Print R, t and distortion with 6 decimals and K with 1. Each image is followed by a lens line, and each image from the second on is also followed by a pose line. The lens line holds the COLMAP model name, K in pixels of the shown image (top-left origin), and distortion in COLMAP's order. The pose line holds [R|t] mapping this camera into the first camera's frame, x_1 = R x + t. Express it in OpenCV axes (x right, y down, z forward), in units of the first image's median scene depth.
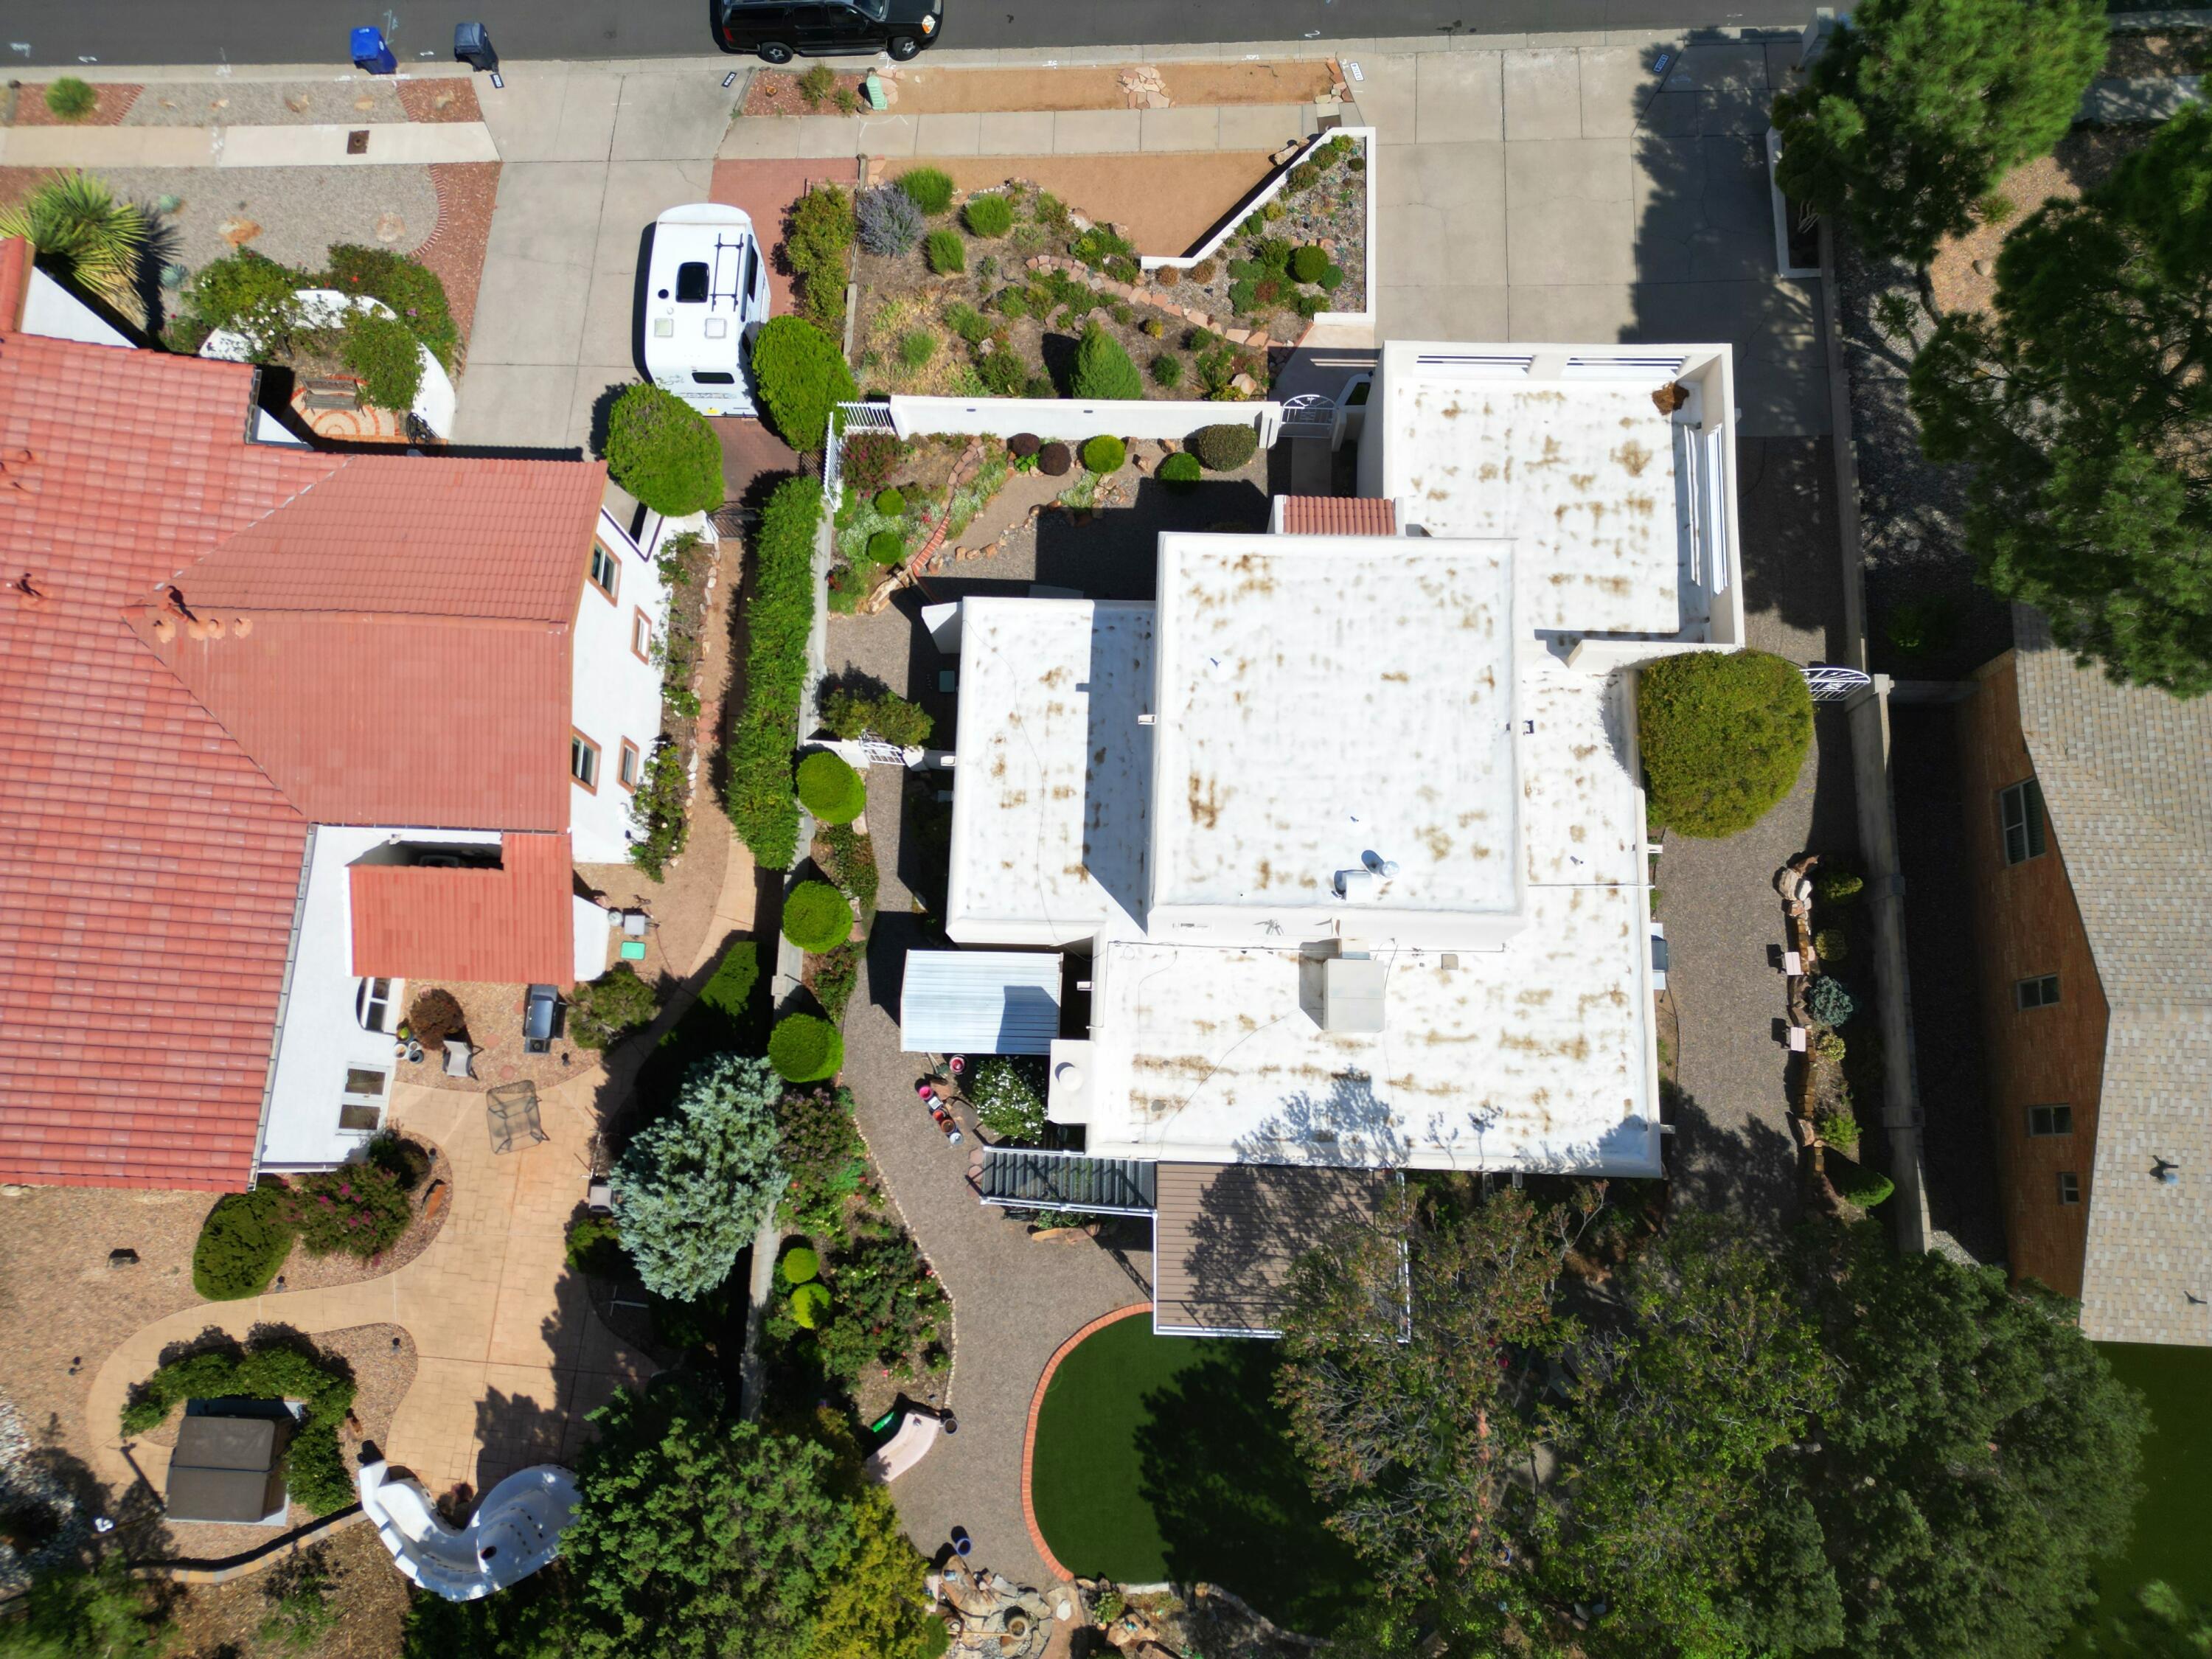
lens RADIAL K [[1561.2, 0, 1106.0], [0, 1561.2, 829.5], [0, 0, 1]] dist [0.071665, -0.072096]
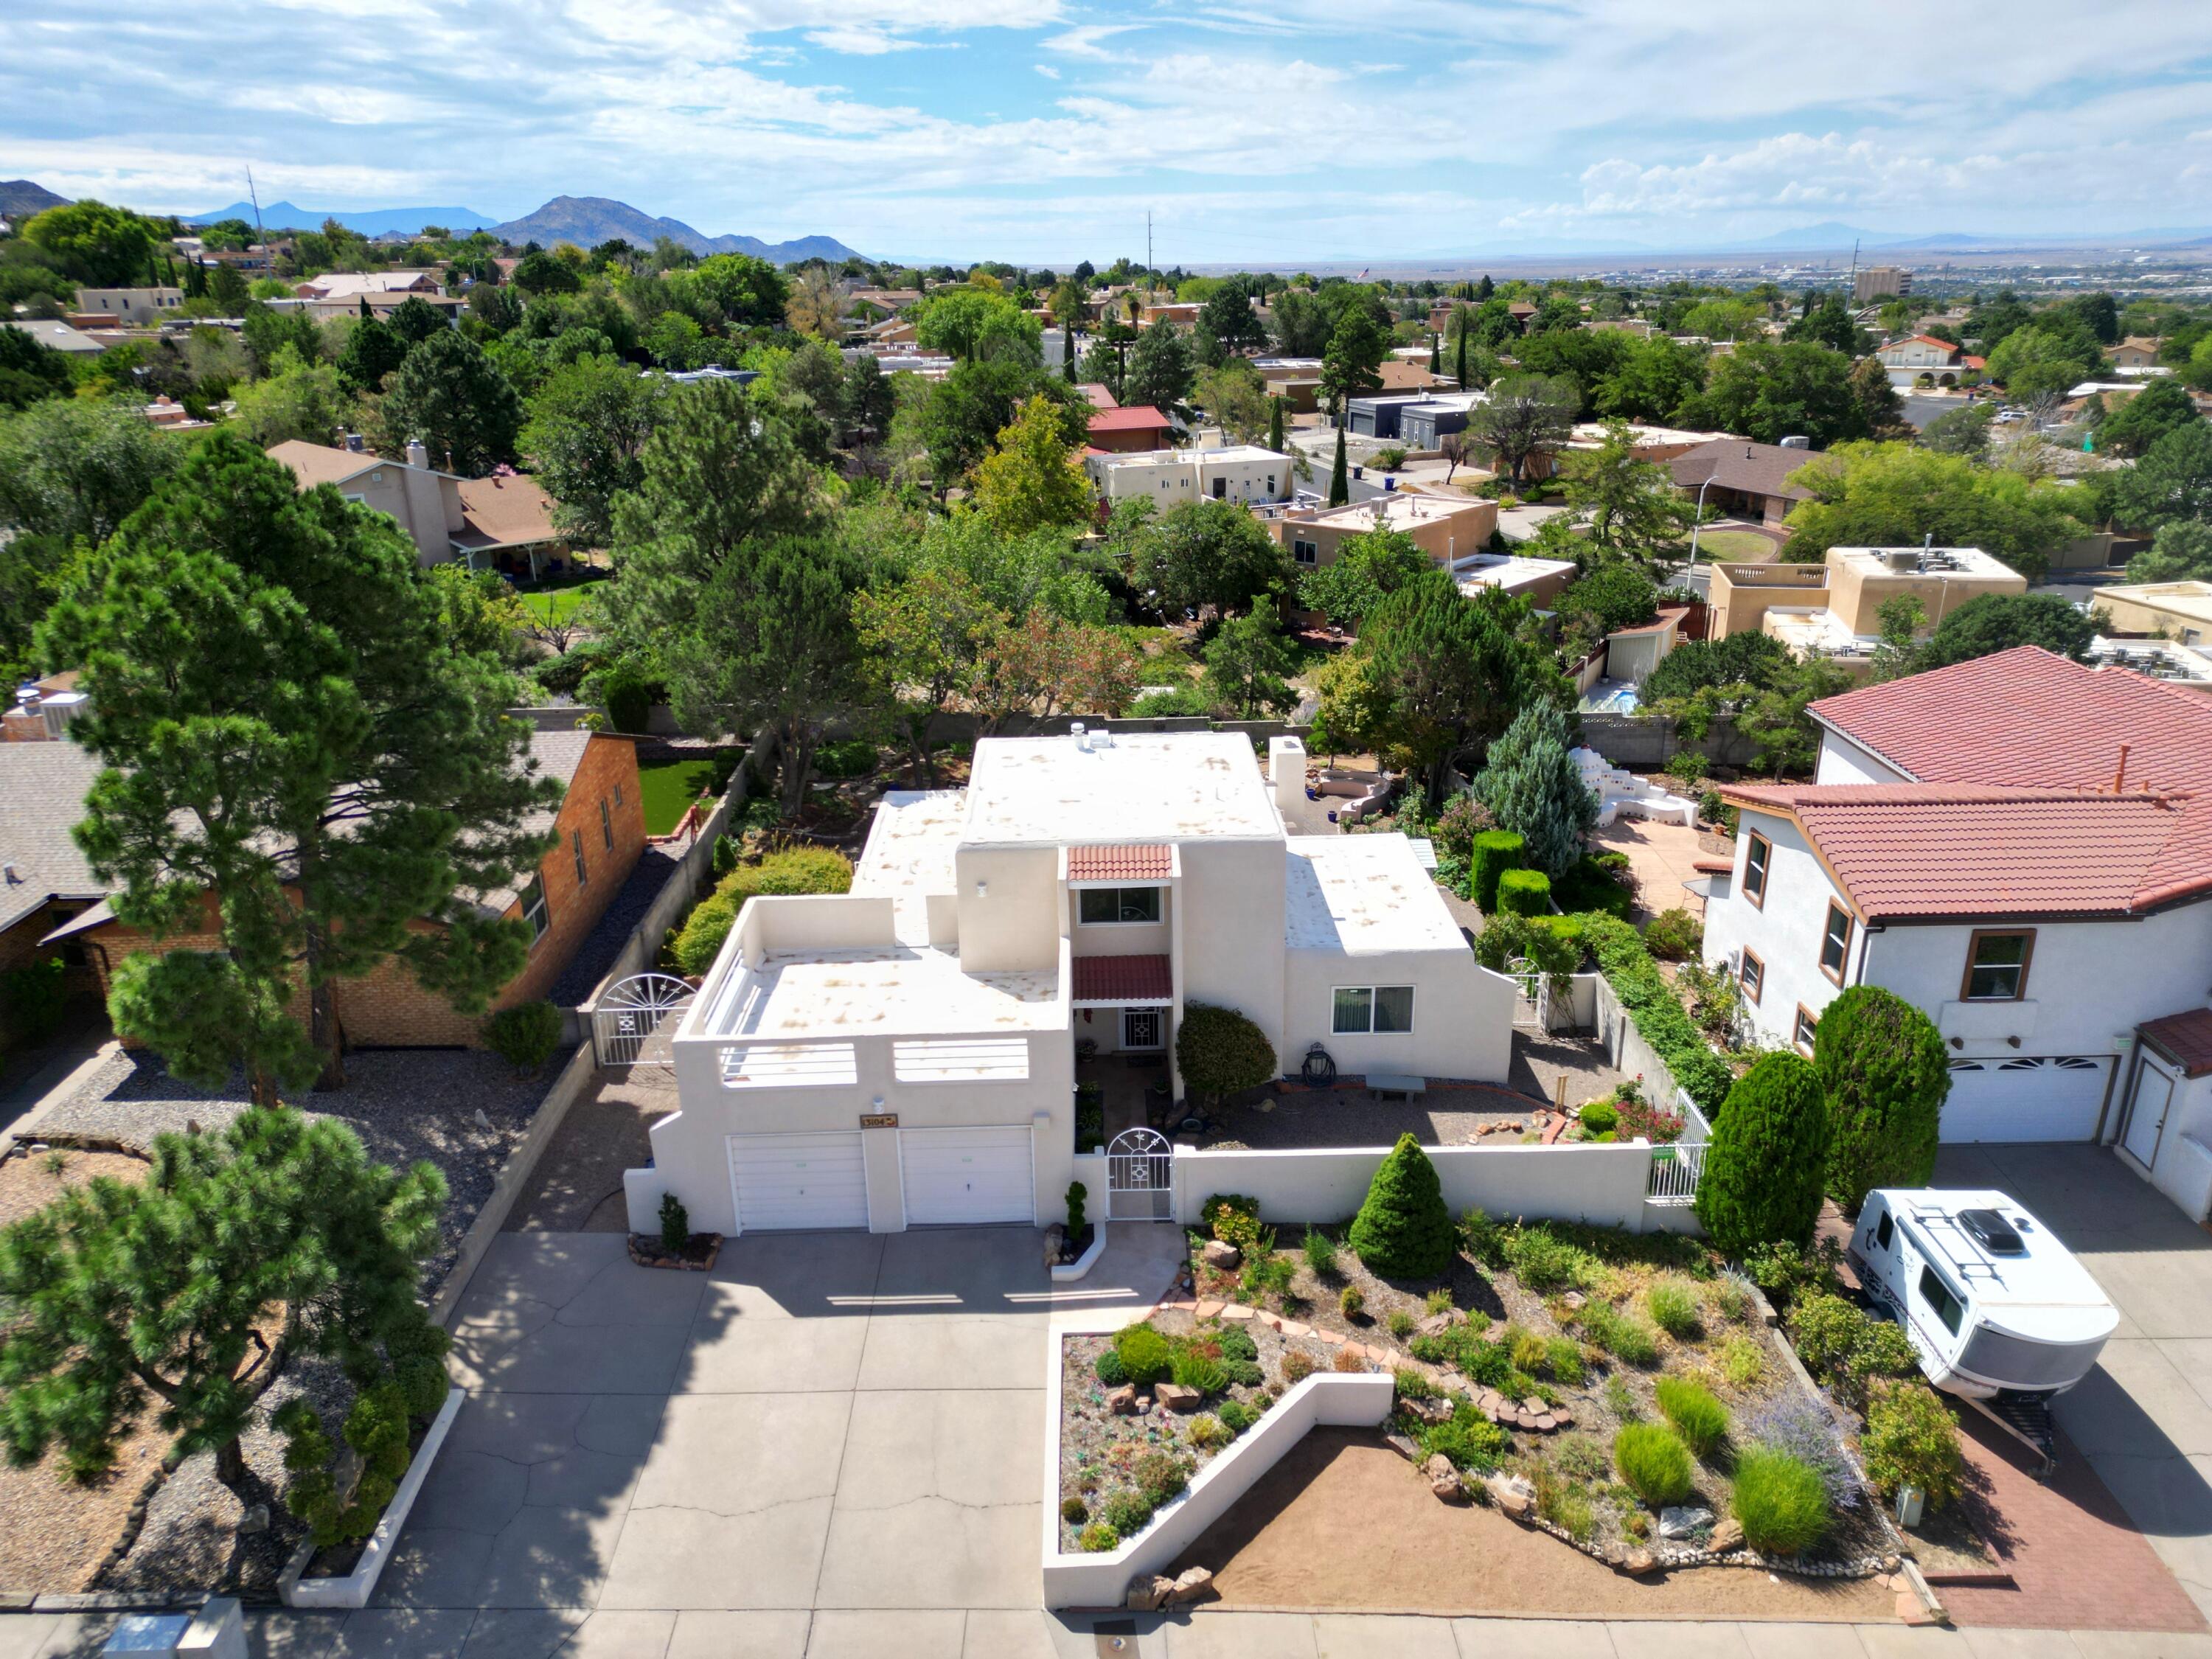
lens RADIAL K [[1561.2, 0, 1106.0], [0, 1561.2, 829.5], [0, 0, 1]] dist [0.071665, -0.072096]
pose [[-0.997536, 0.064034, -0.028674, 0.167176], [-0.037297, -0.137816, 0.989755, -1.111612], [0.059426, 0.988386, 0.139865, 0.744600]]
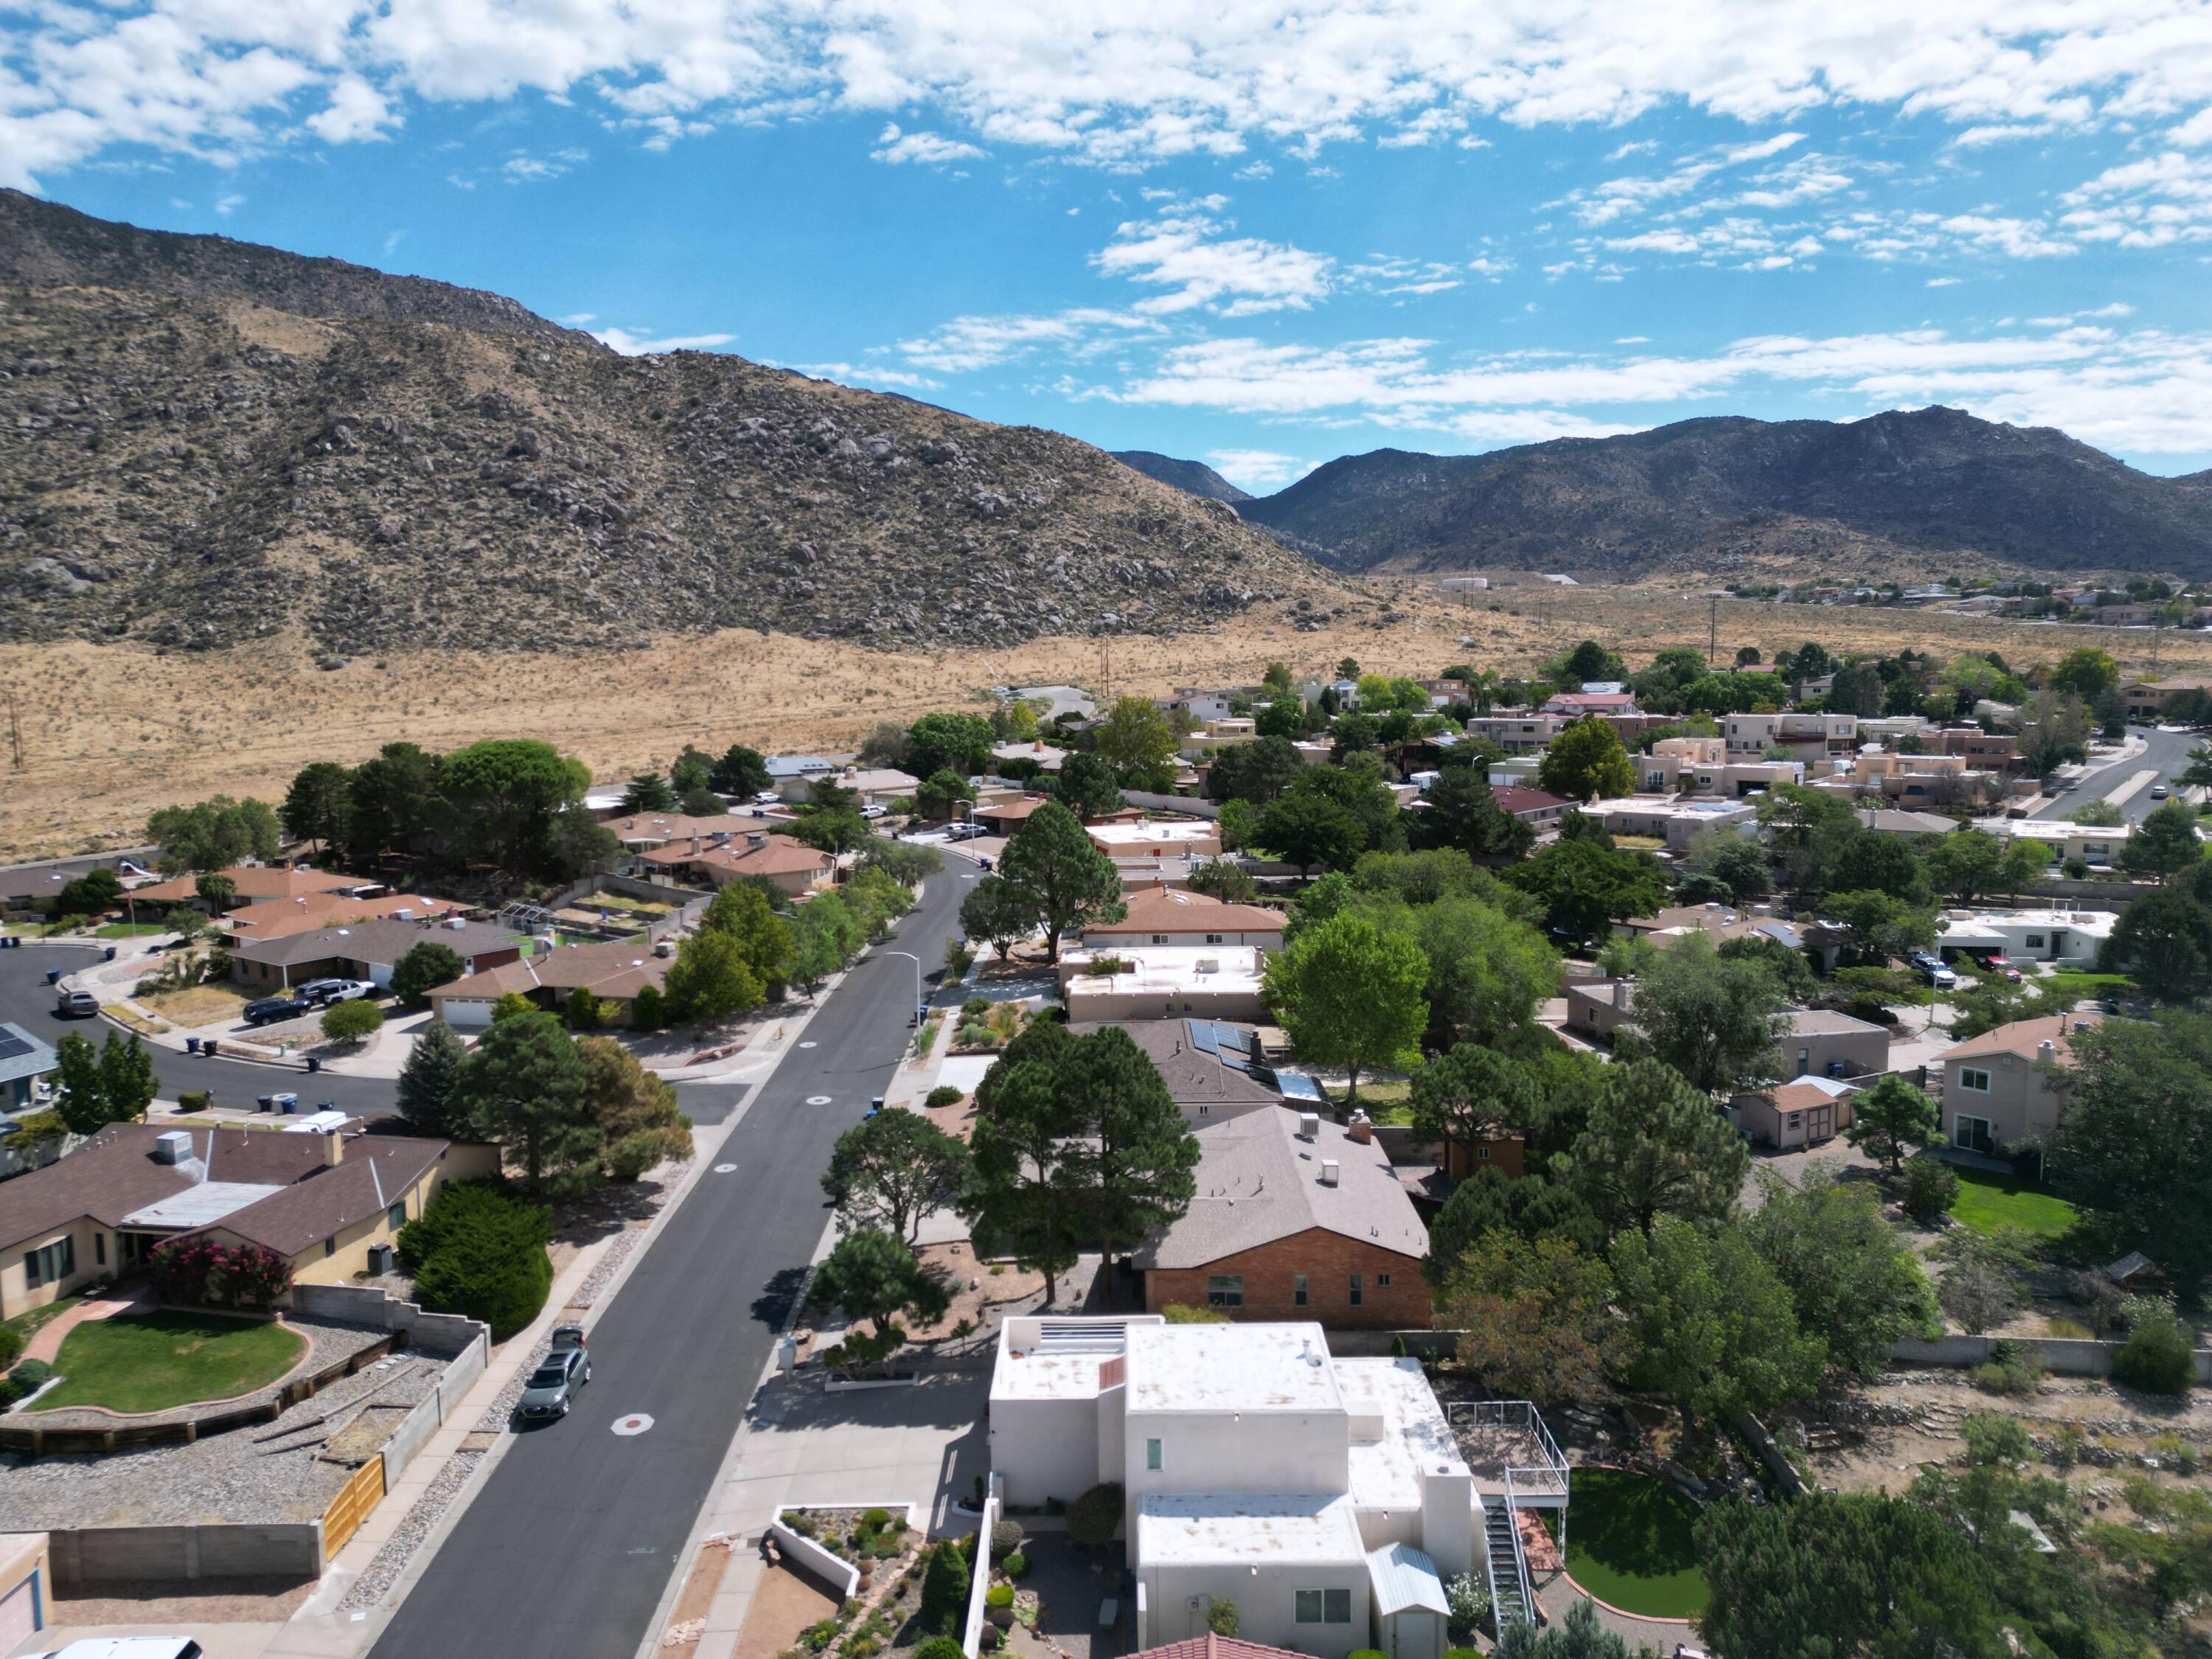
lens RADIAL K [[1561.2, 0, 1106.0], [0, 1561.2, 829.5], [0, 0, 1]] dist [0.071665, -0.072096]
pose [[-0.028088, -0.083193, 0.996138, -1.484131], [0.979750, 0.195341, 0.043940, -0.372606], [-0.198242, 0.977200, 0.076021, 0.207297]]
